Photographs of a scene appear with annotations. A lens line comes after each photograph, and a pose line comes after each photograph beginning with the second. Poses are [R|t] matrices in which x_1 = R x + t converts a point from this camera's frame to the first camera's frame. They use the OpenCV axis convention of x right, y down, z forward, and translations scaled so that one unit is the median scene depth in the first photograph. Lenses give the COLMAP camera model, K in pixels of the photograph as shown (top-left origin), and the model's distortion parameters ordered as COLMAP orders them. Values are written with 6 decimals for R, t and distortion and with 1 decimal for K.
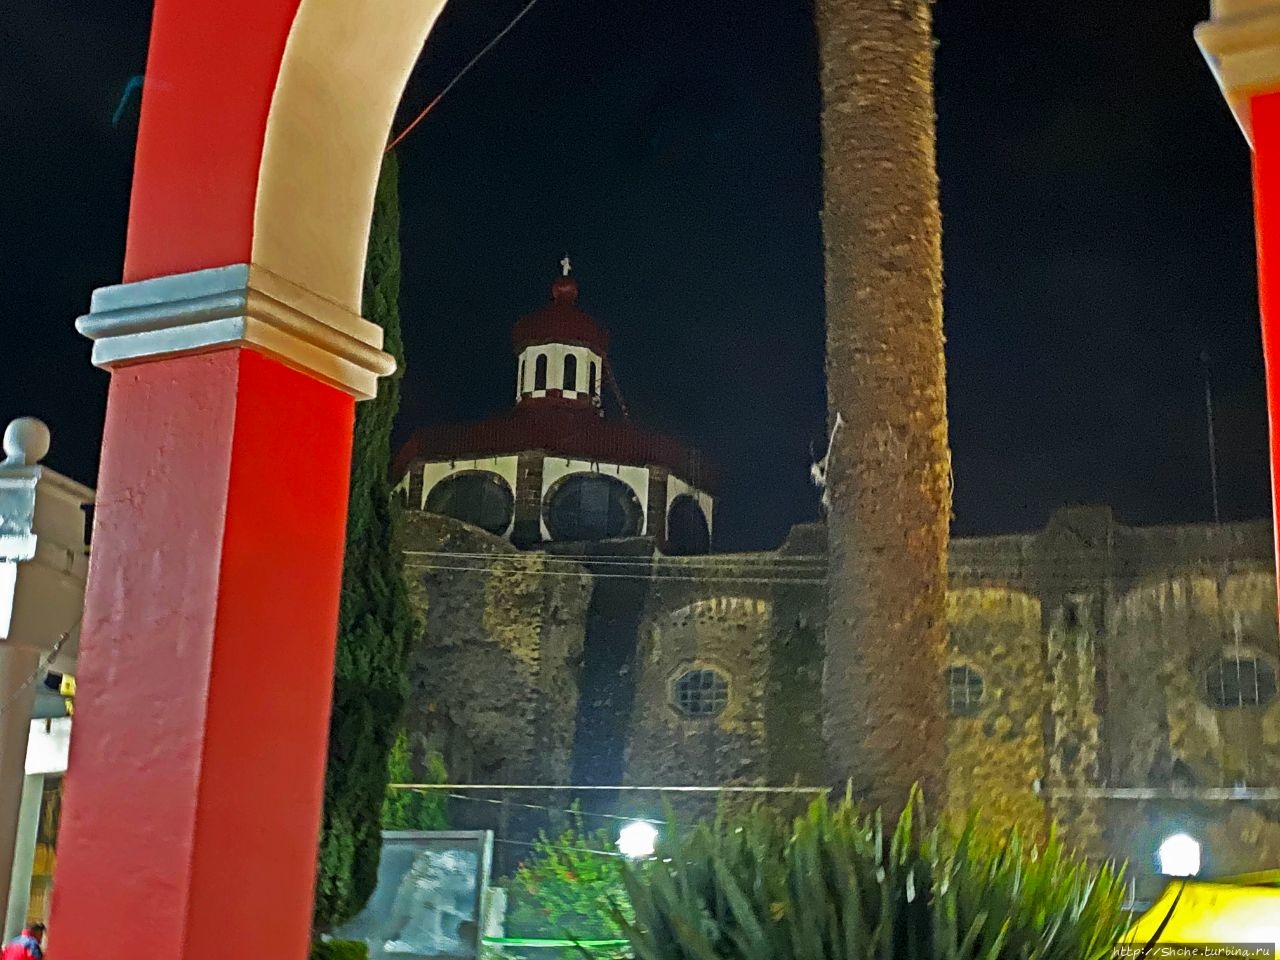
lens RADIAL K [[1713.4, 0, 645.4], [0, 1713.4, 481.5], [0, 0, 1]] dist [0.107728, 0.000000]
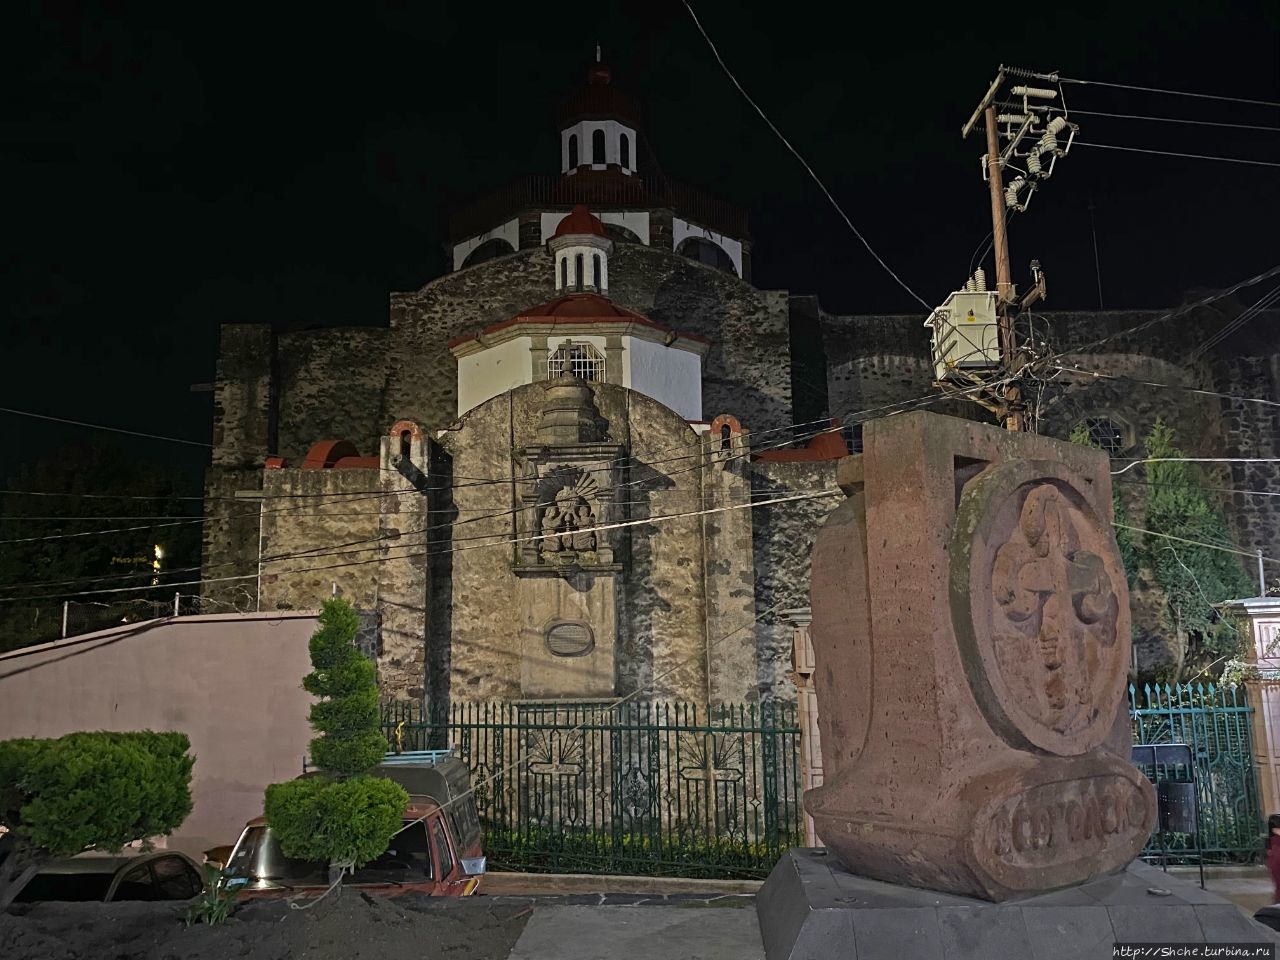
lens RADIAL K [[1079.1, 0, 665.5], [0, 1079.1, 500.6], [0, 0, 1]] dist [0.067536, -0.050679]
pose [[0.888248, 0.007197, 0.459308, -0.409490], [-0.060876, 0.992903, 0.102168, 0.100912], [-0.455313, -0.118711, 0.882382, 0.457068]]
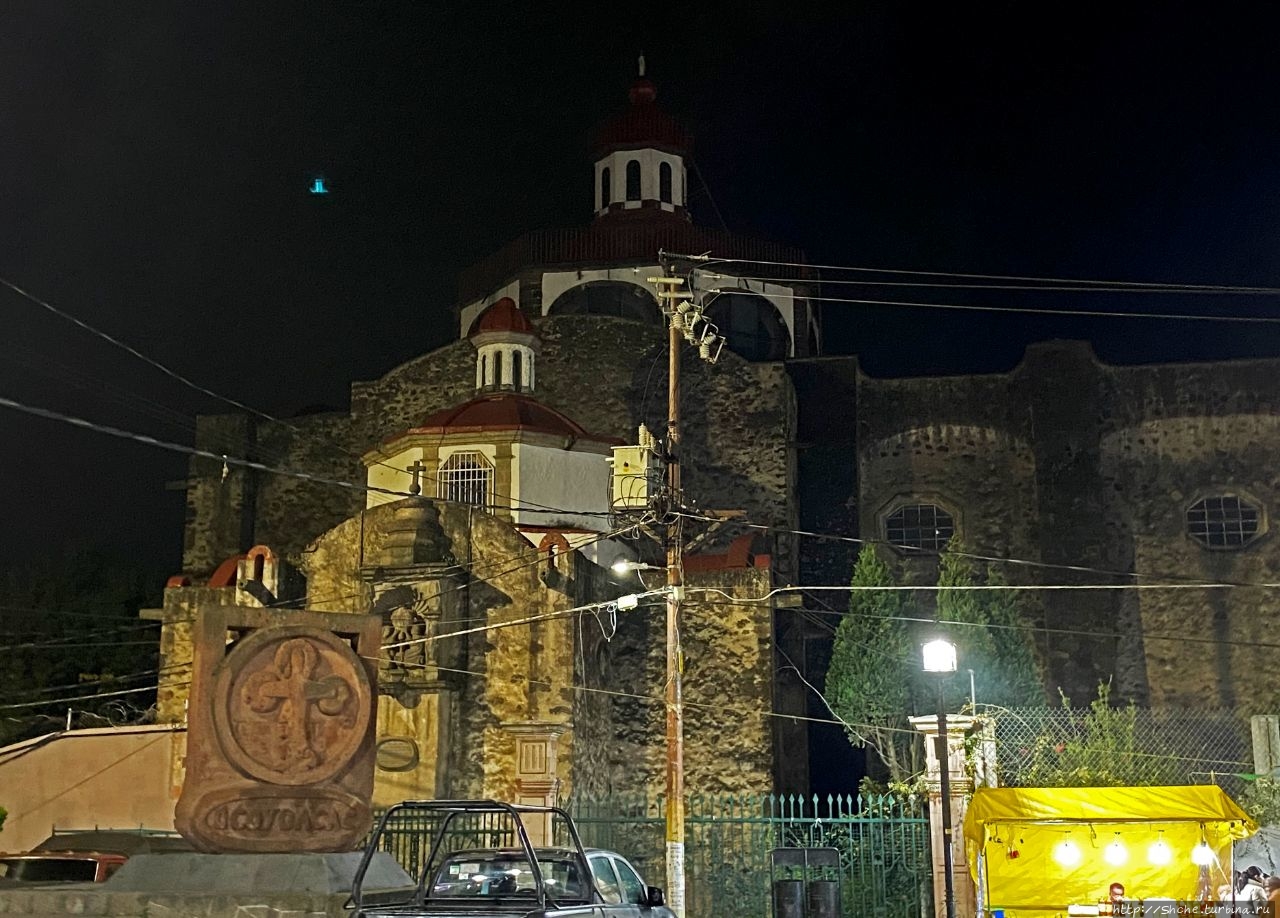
lens RADIAL K [[1658.1, 0, 637.5], [0, 1658.1, 450.5], [0, 0, 1]] dist [0.093177, 0.000000]
pose [[0.968253, 0.017028, 0.249393, -0.336246], [-0.026143, 0.999104, 0.033279, 0.058281], [-0.248603, -0.038742, 0.967830, 0.204341]]
